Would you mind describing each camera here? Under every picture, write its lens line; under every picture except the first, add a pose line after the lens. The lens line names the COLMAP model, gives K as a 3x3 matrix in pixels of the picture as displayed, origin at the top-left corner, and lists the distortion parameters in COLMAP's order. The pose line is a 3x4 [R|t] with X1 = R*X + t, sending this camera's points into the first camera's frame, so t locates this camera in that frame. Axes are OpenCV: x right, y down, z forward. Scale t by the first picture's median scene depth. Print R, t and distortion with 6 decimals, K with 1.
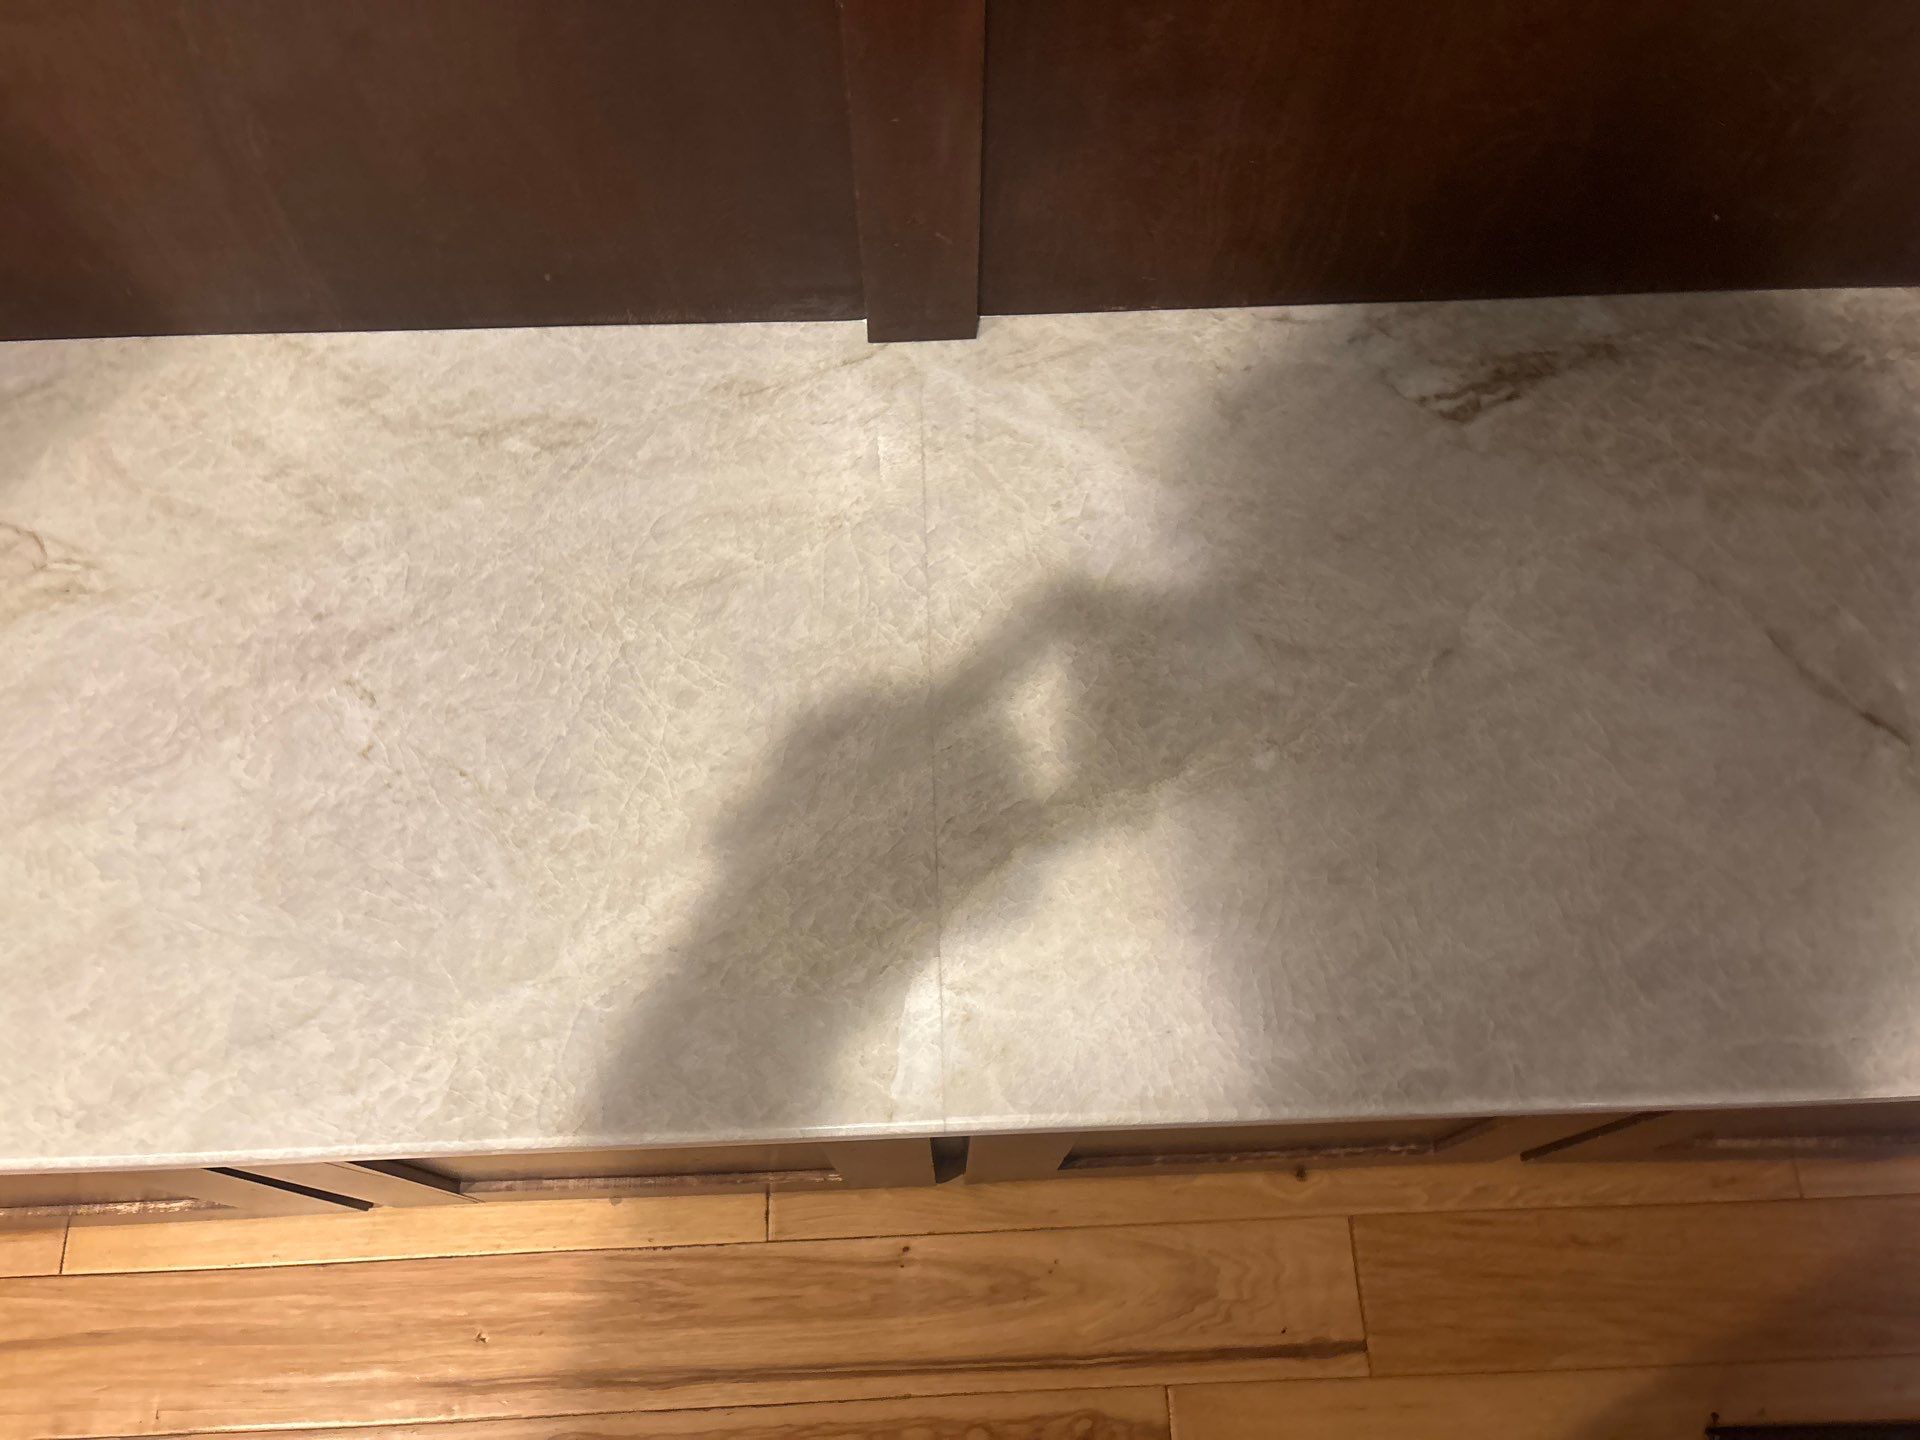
lens RADIAL K [[1447.1, 0, 957.2], [0, 1447.1, 732.0], [0, 0, 1]] dist [0.057258, -0.065264]
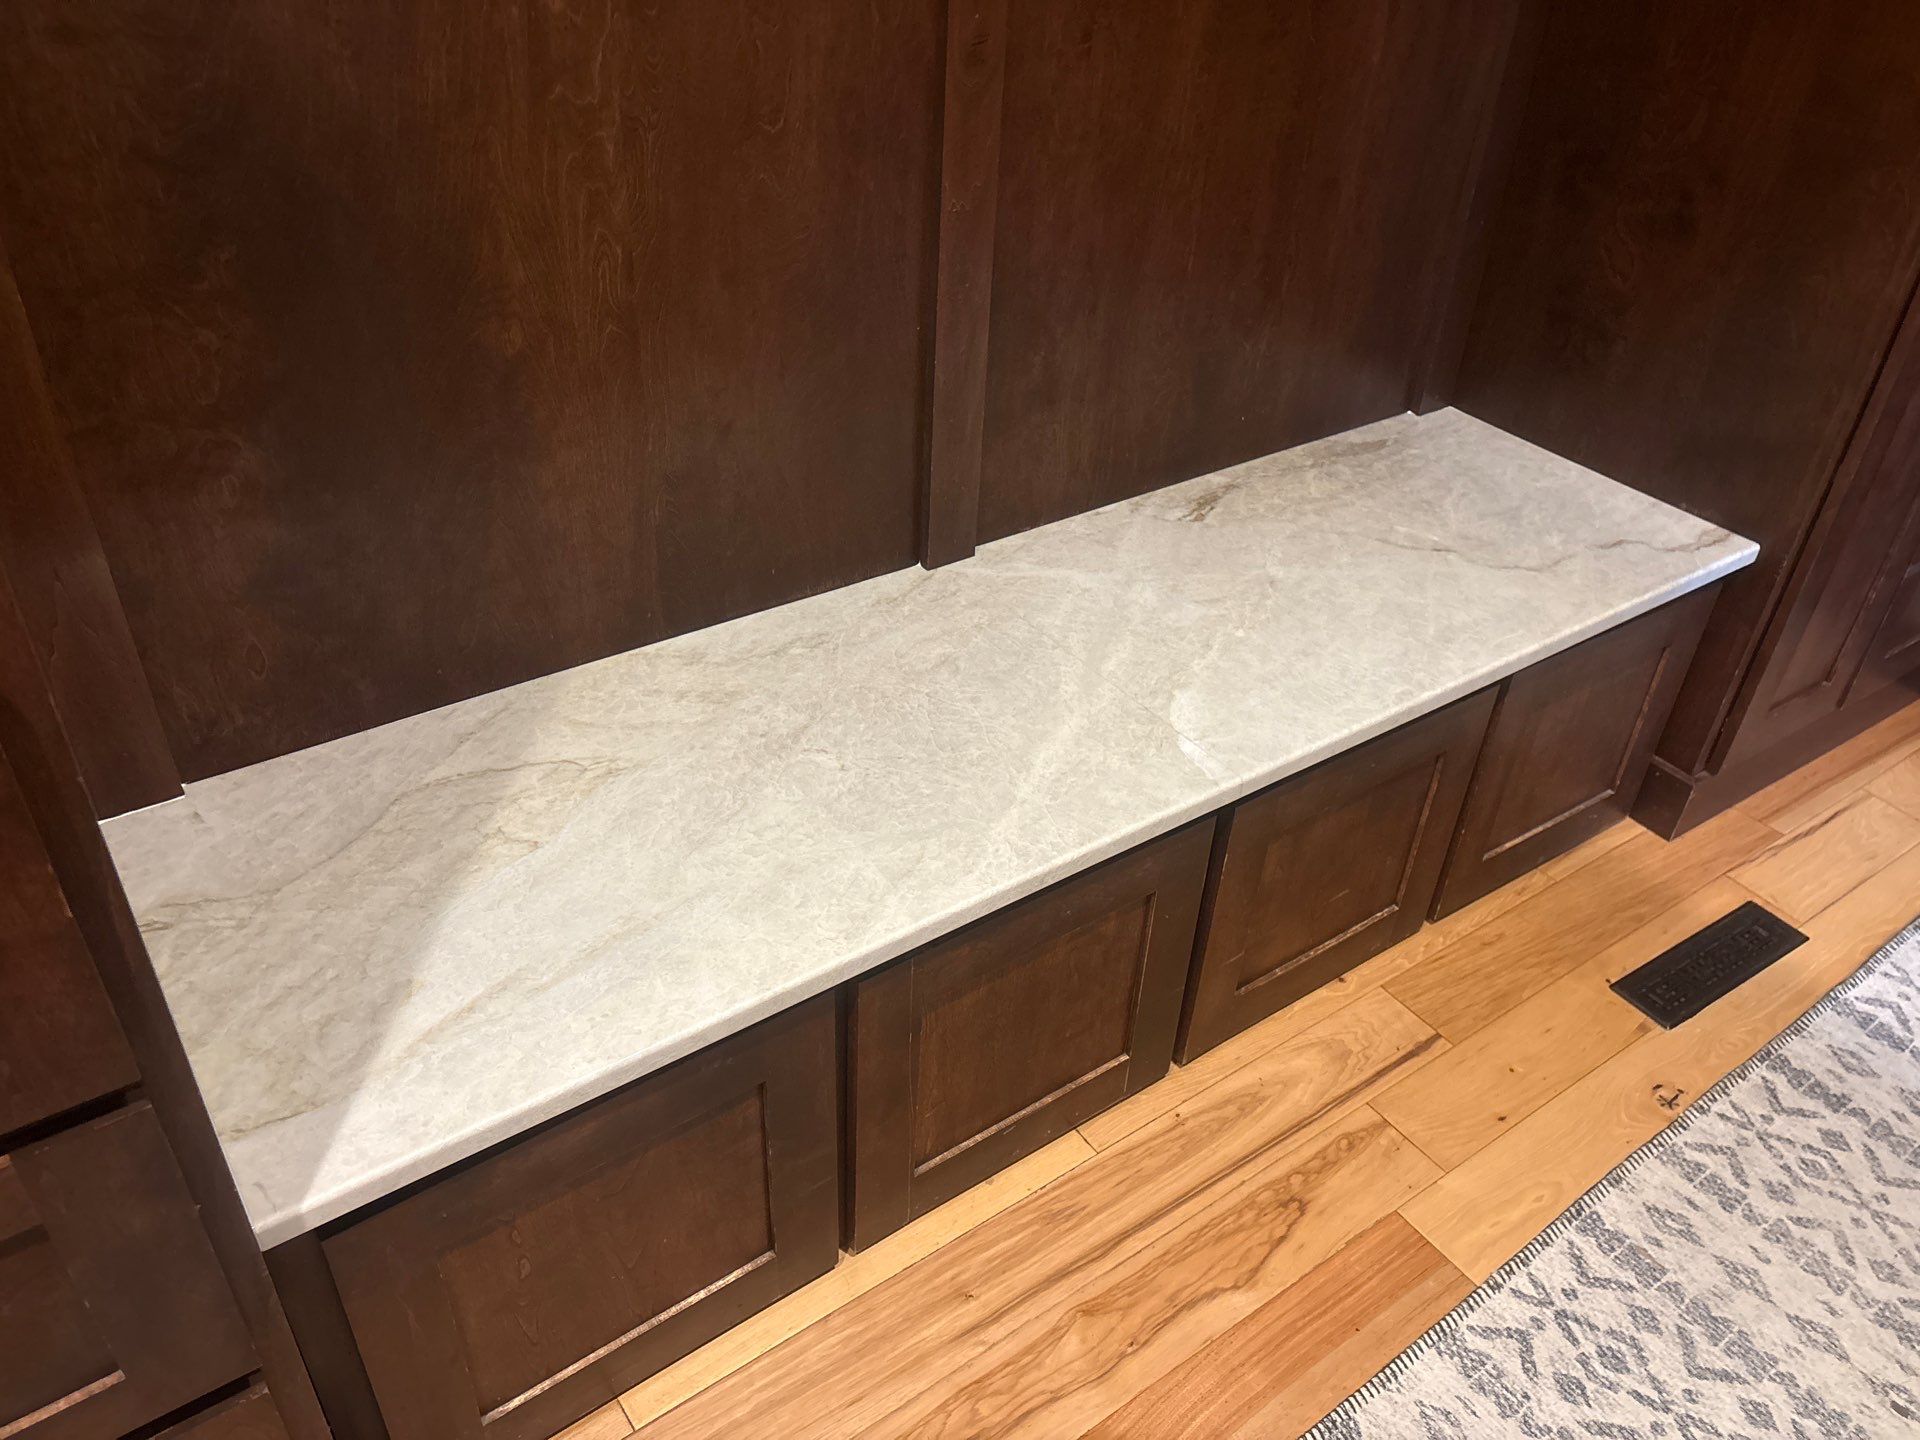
lens RADIAL K [[1447.1, 0, 960.9], [0, 1447.1, 735.1], [0, 0, 1]] dist [0.057258, -0.065264]
pose [[0.835291, -0.294551, 0.464251, -0.935089], [0.487632, 0.786943, -0.378070, 0.606299], [-0.253978, 0.542182, 0.800958, -0.357163]]
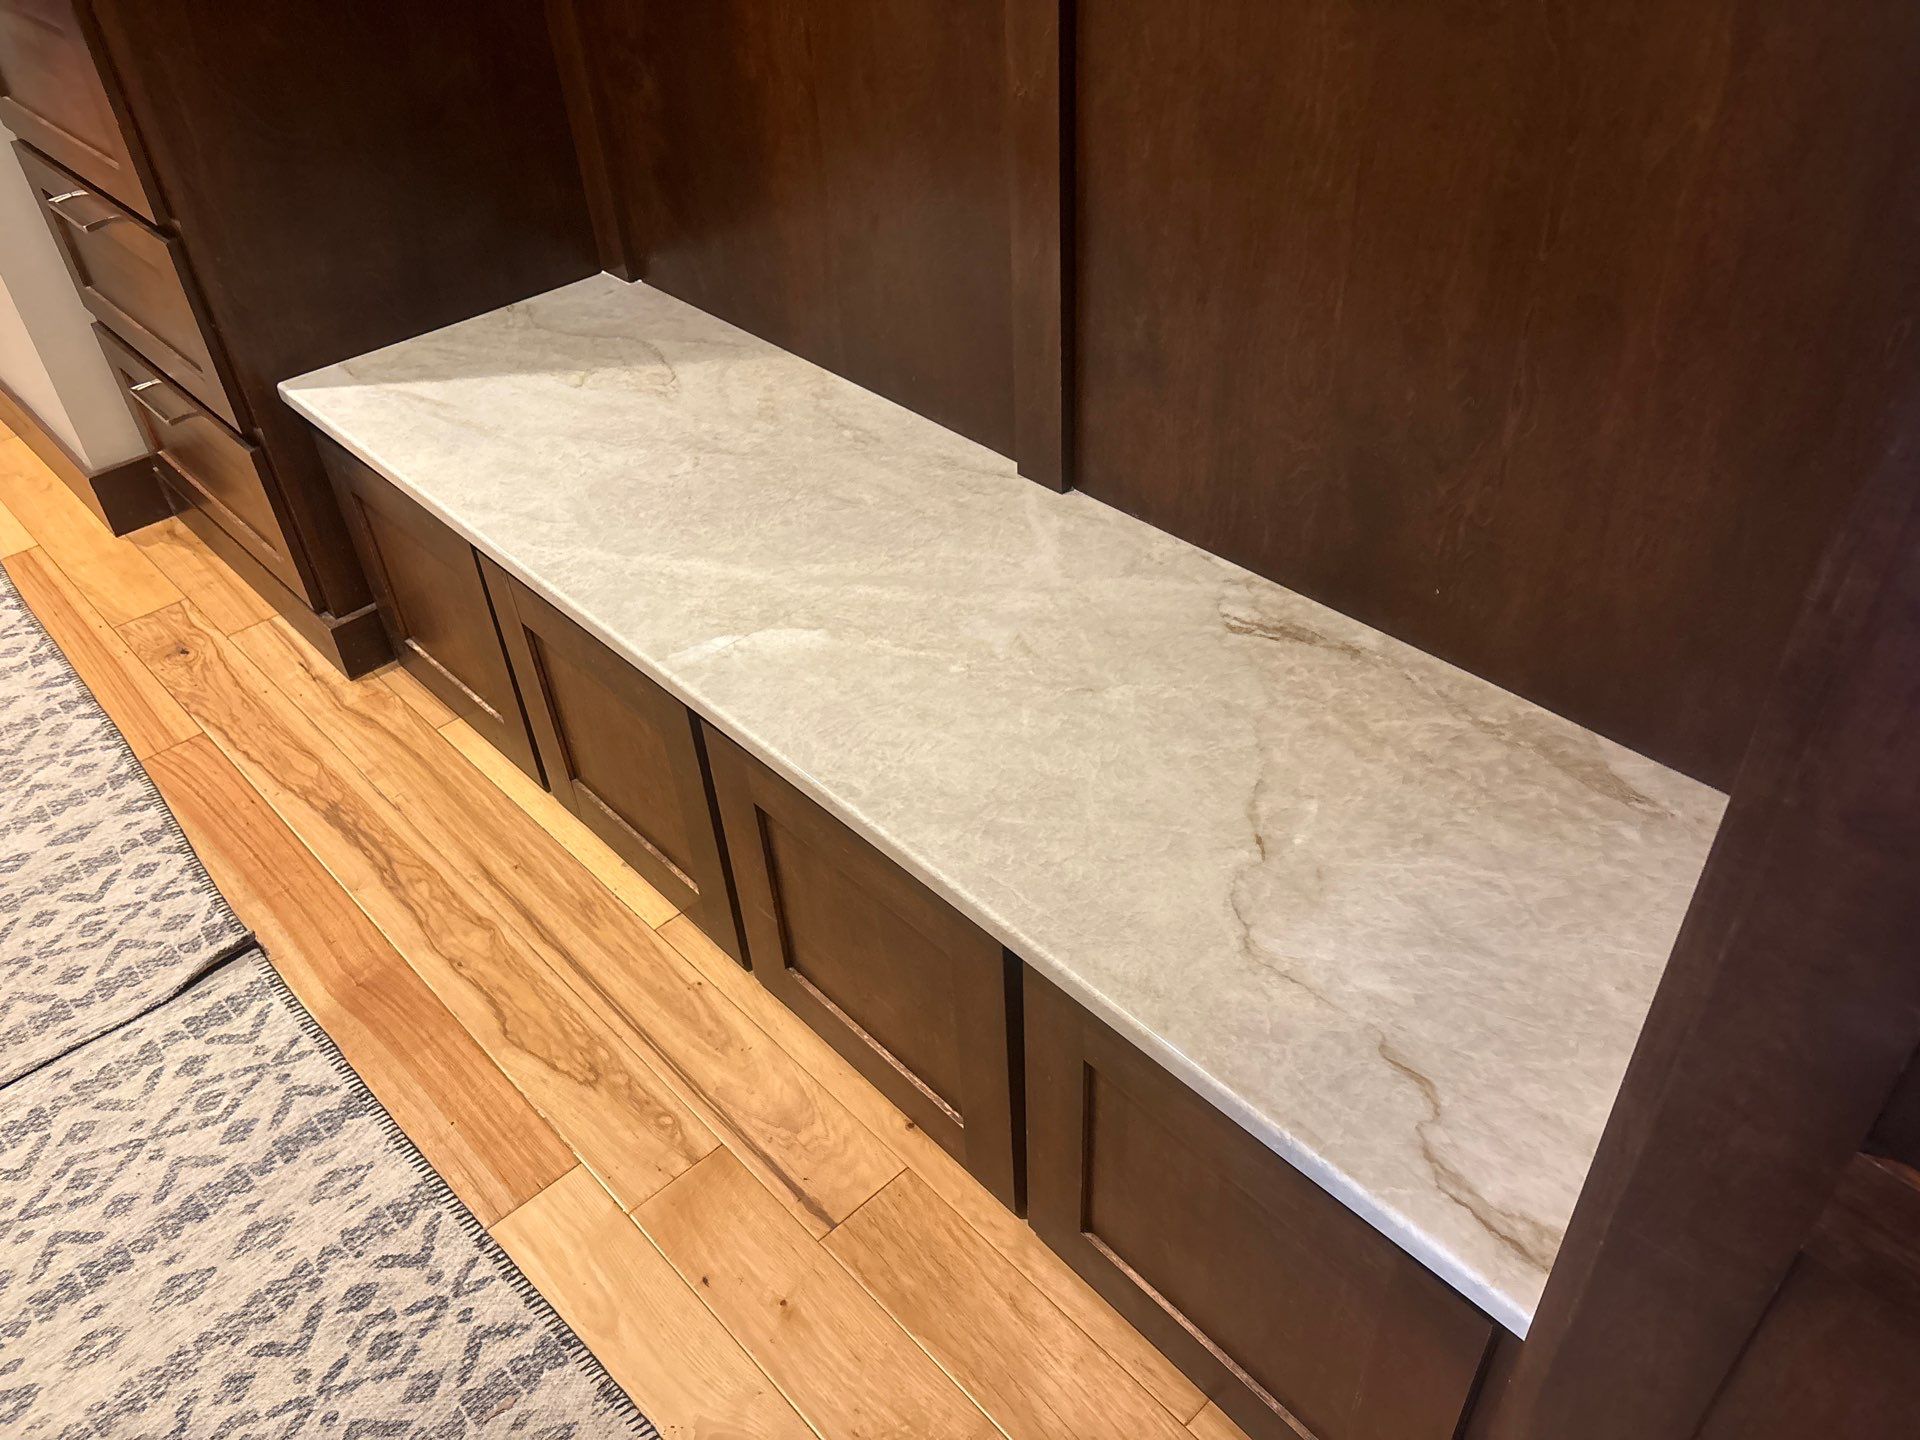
lens RADIAL K [[1447.1, 0, 974.9], [0, 1447.1, 722.5], [0, 0, 1]] dist [0.057258, -0.065264]
pose [[0.655627, 0.451745, -0.605045, 1.107043], [-0.676207, 0.707832, -0.204250, 0.341079], [0.336001, 0.543047, 0.769547, -0.205293]]
